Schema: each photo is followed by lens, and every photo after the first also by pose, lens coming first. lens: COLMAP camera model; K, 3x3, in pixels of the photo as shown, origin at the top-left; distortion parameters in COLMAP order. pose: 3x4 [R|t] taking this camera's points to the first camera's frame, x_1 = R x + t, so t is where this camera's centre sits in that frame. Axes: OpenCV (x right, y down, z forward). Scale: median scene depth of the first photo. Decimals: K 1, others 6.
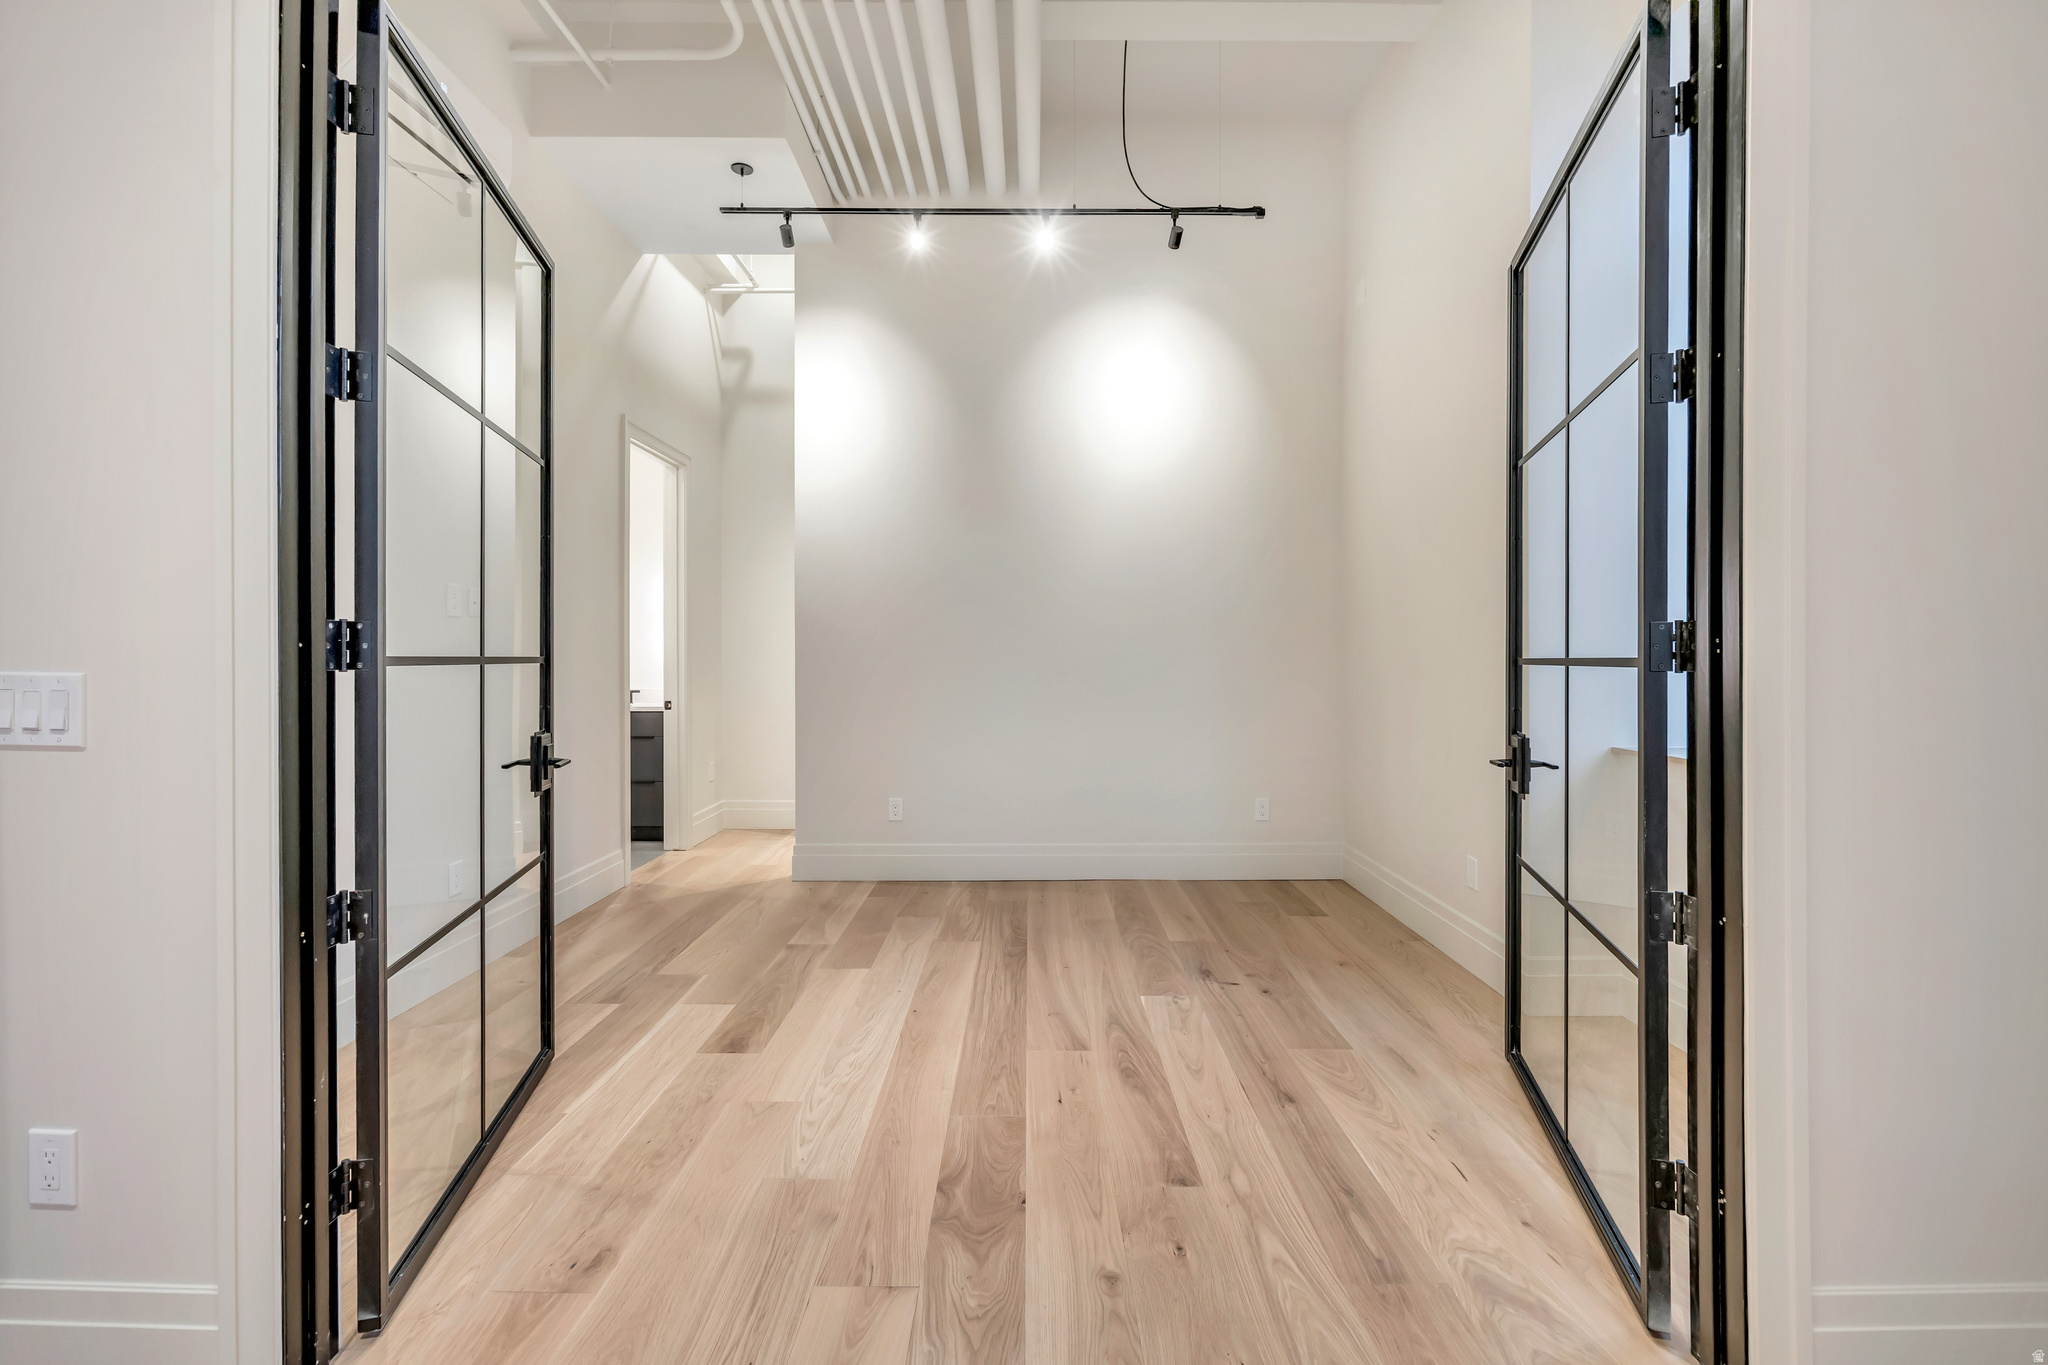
lens RADIAL K [[917.8, 0, 1038.5], [0, 917.8, 665.4], [0, 0, 1]] dist [-0.011212, 0.000521]
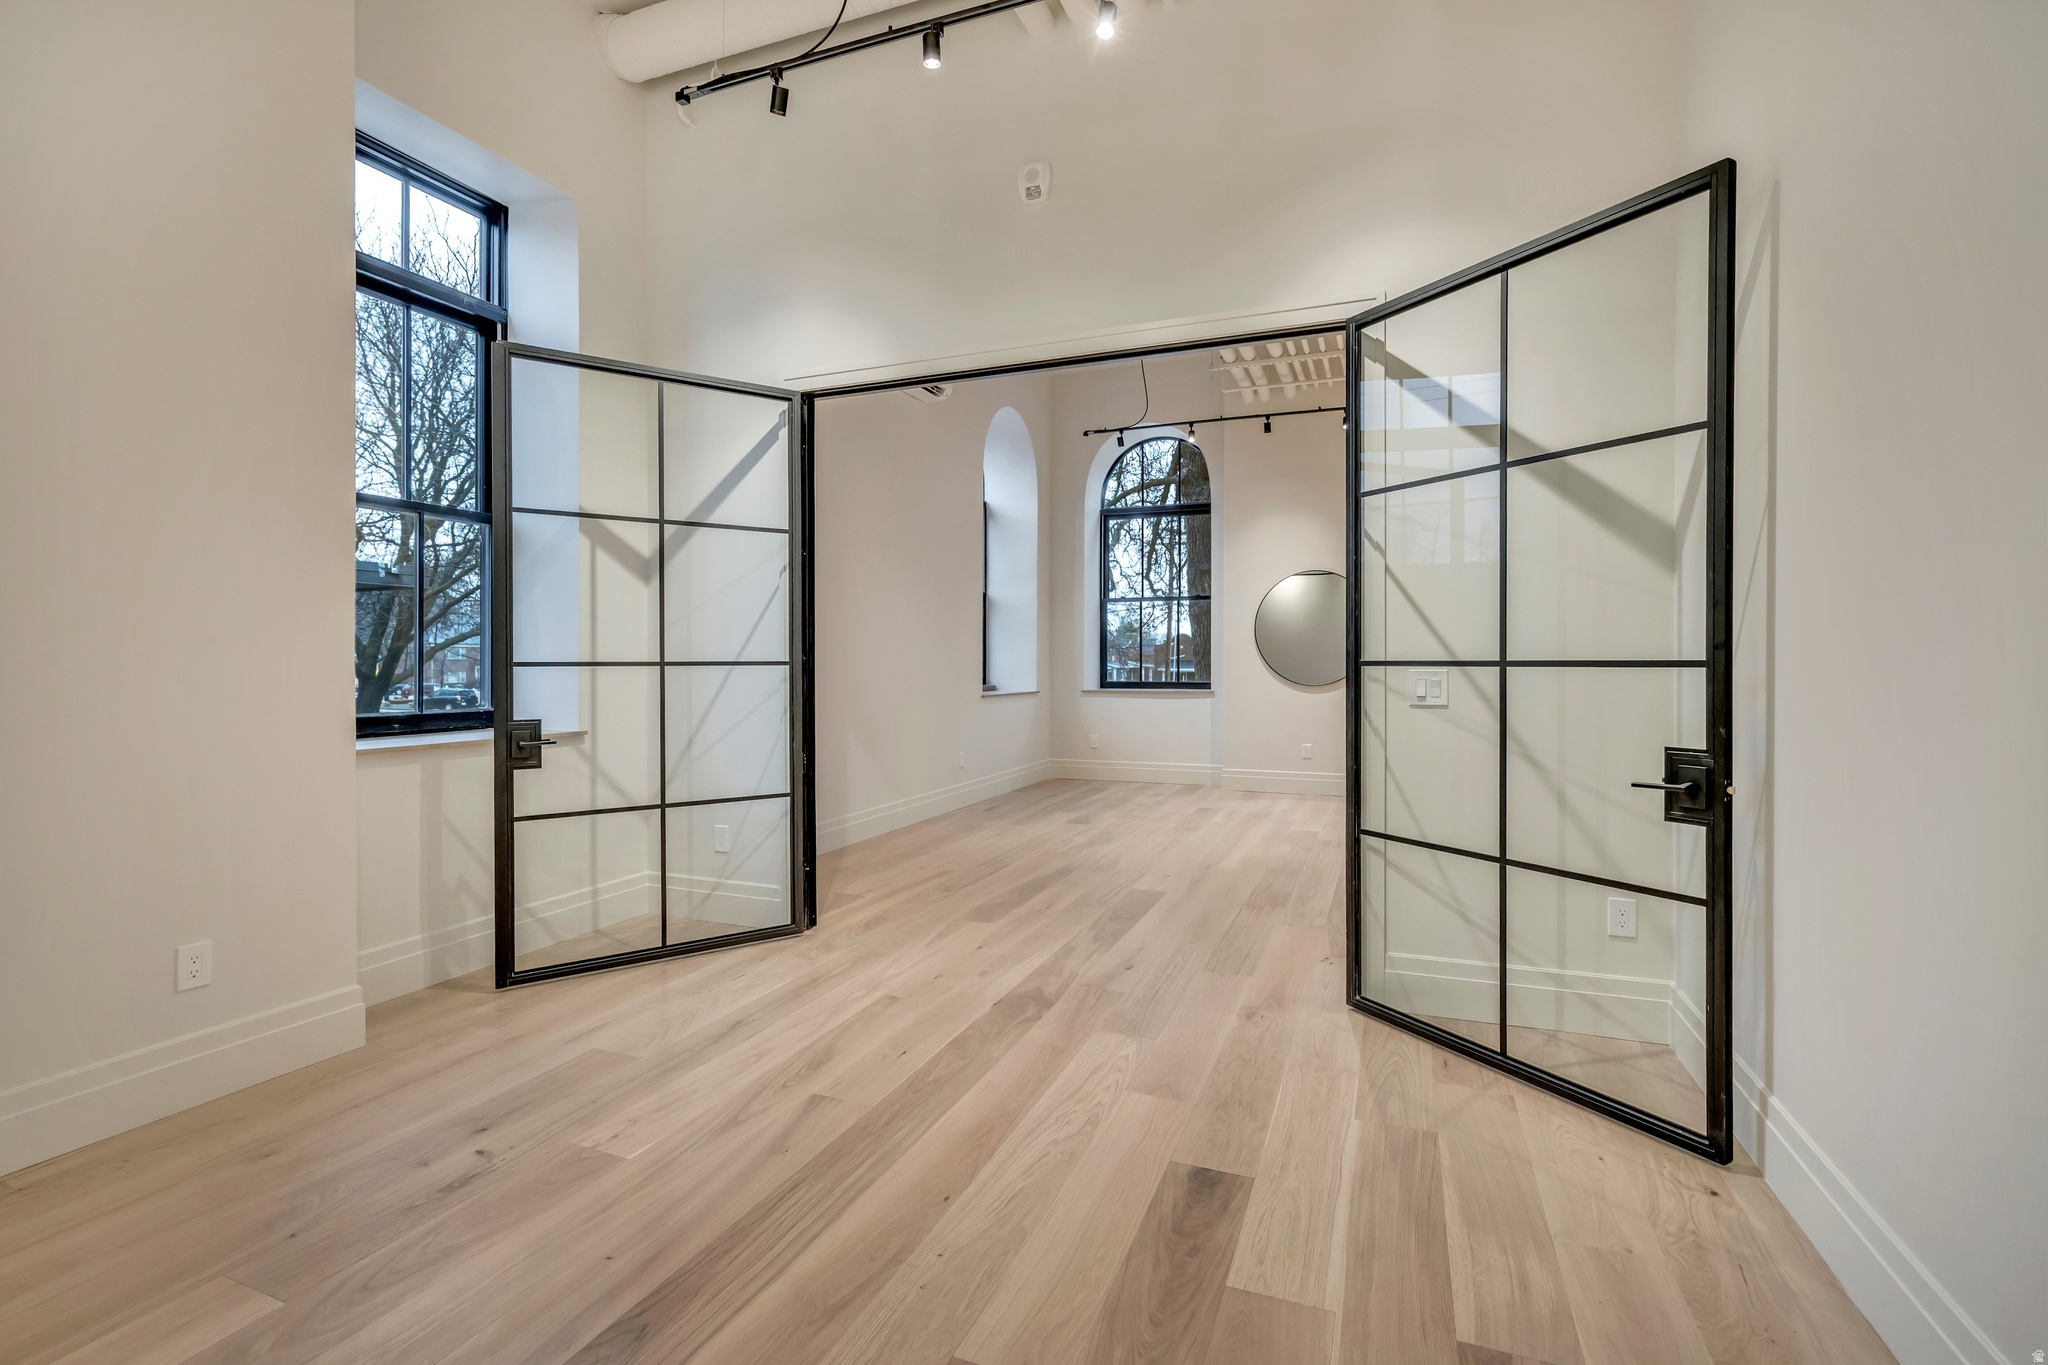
lens RADIAL K [[898.4, 0, 1033.2], [0, 898.4, 670.6], [0, 0, 1]] dist [-0.016480, 0.000710]
pose [[-0.924651, -0.001138, 0.380814, -0.498625], [0.004520, 0.999892, 0.013963, -0.009244], [-0.380789, 0.014632, -0.924546, 1.792889]]
